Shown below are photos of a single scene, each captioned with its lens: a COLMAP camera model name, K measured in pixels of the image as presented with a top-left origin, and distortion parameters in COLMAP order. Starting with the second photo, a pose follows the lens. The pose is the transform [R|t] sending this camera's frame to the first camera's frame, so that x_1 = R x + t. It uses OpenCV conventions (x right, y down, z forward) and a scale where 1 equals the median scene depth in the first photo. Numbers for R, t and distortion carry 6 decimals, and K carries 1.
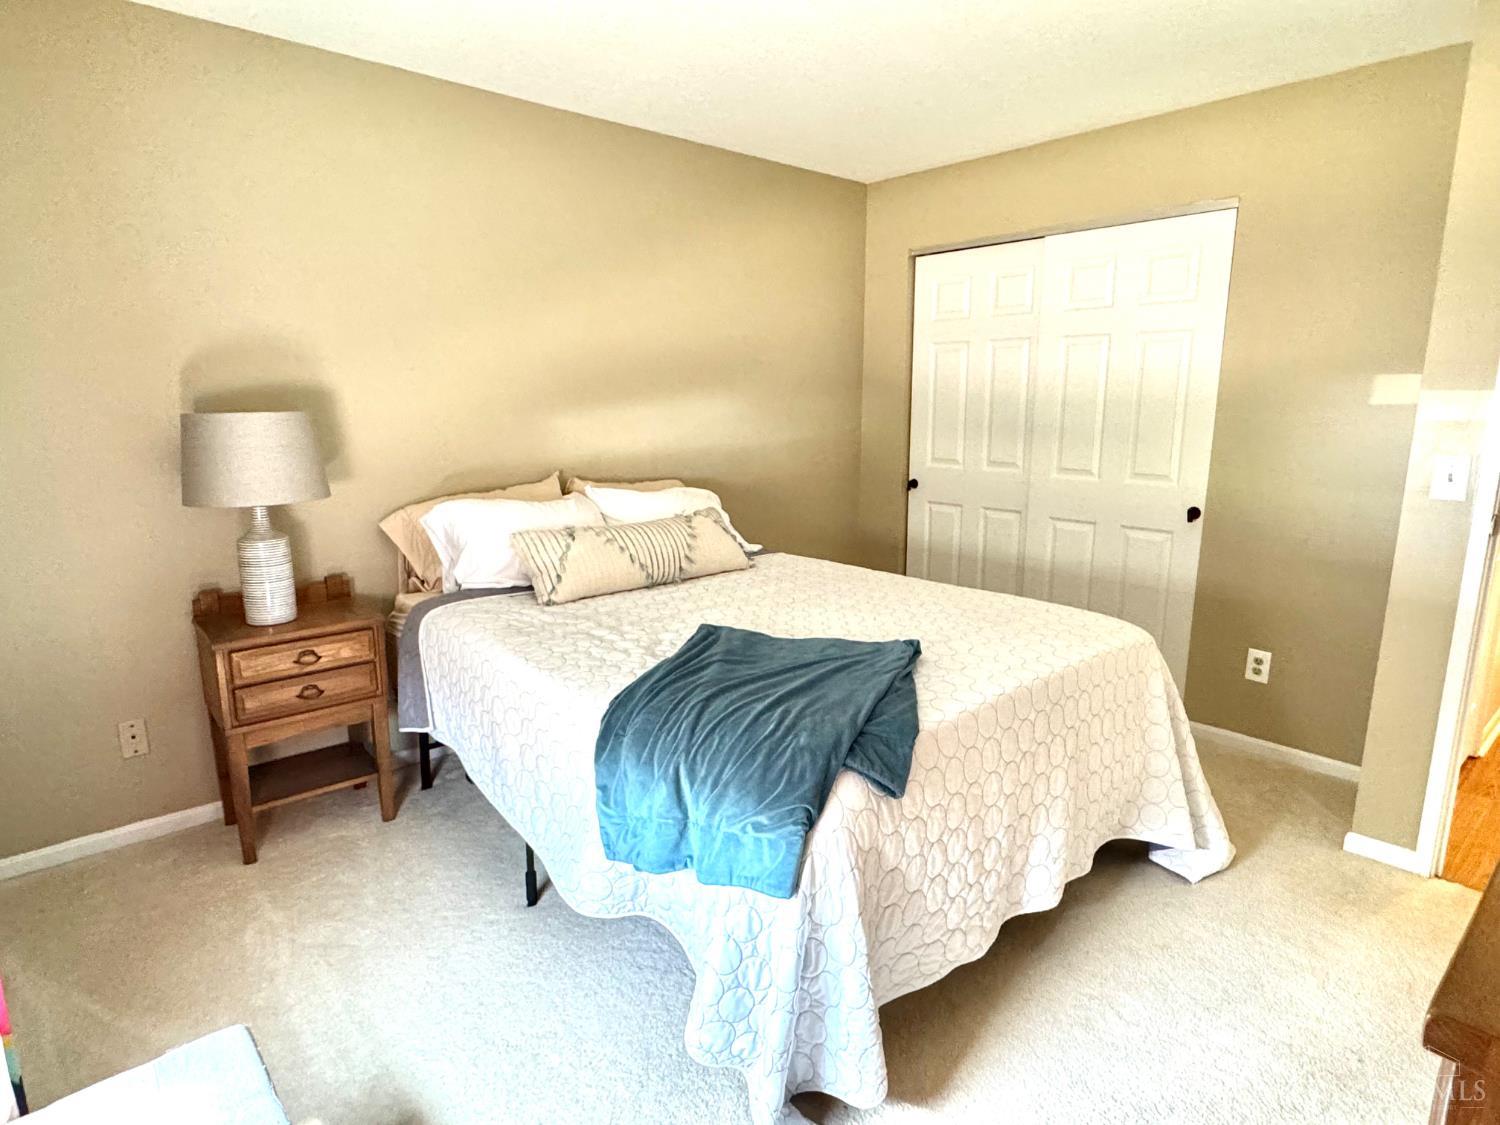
lens RADIAL K [[846.0, 0, 747.8], [0, 846.0, 563.3], [0, 0, 1]] dist [-0.001762, 0.000410]
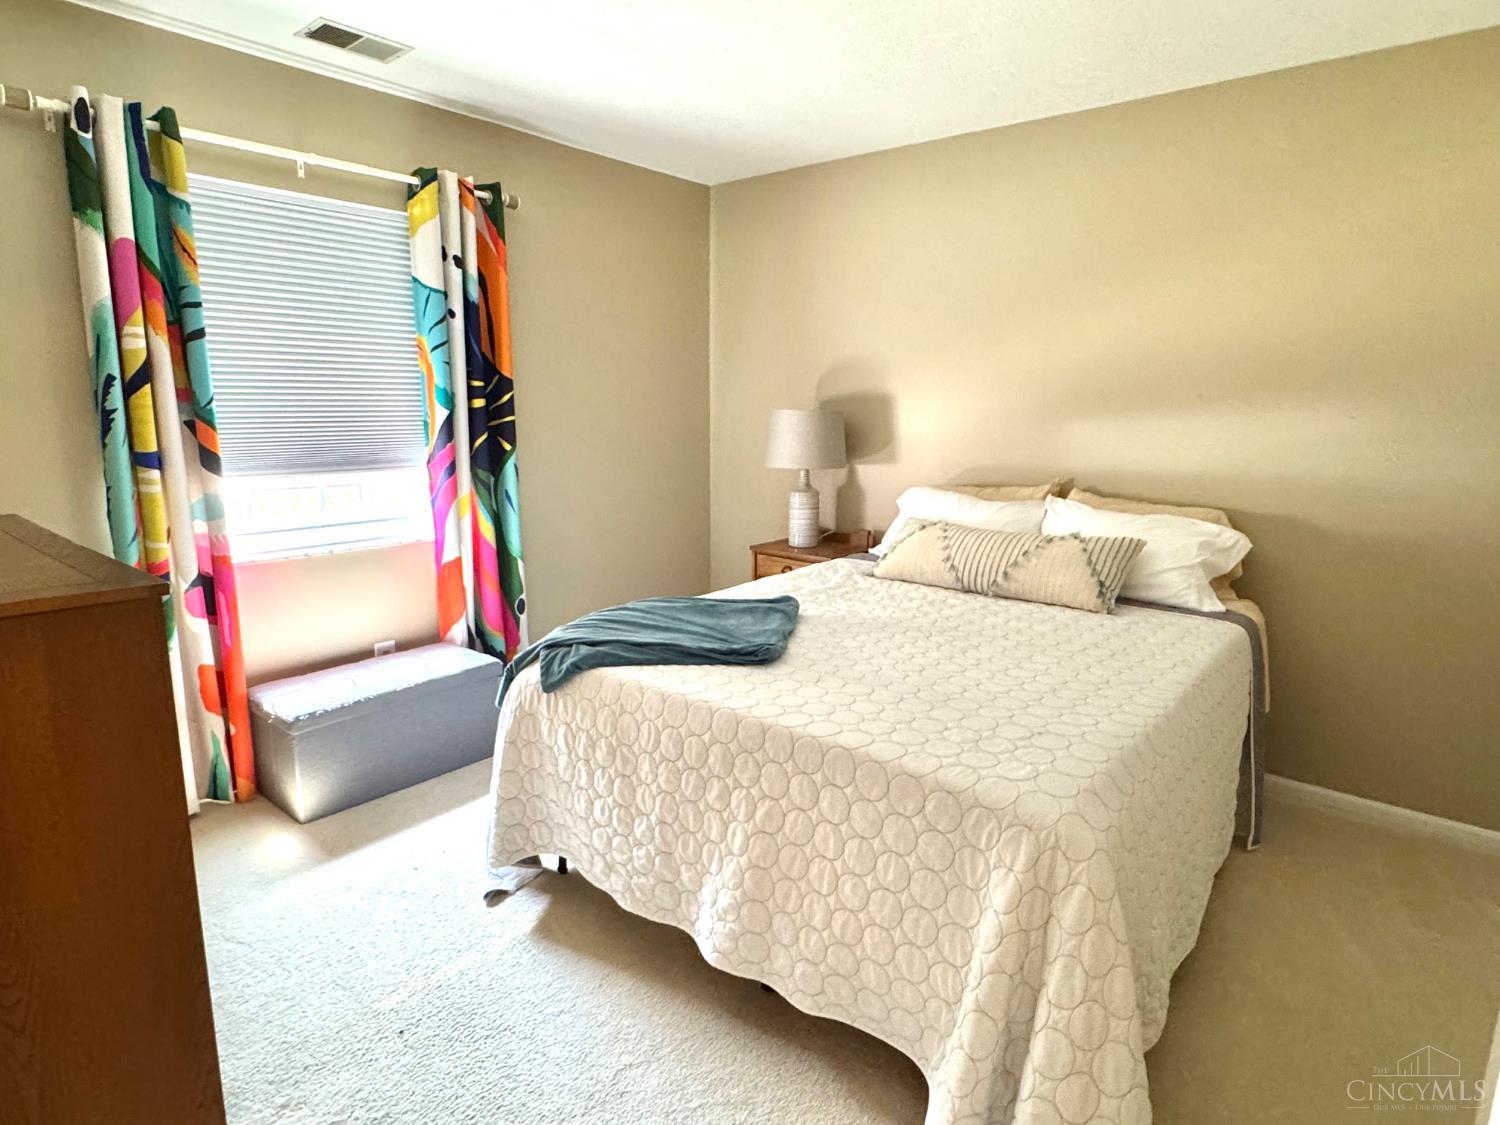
lens RADIAL K [[846.0, 0, 747.1], [0, 846.0, 560.3], [0, 0, 1]] dist [-0.001762, 0.000410]
pose [[0.135797, 0.187078, -0.972914, 0.898829], [-0.202783, 0.966469, 0.157535, -0.124472], [0.969762, 0.175897, 0.169180, 0.623371]]
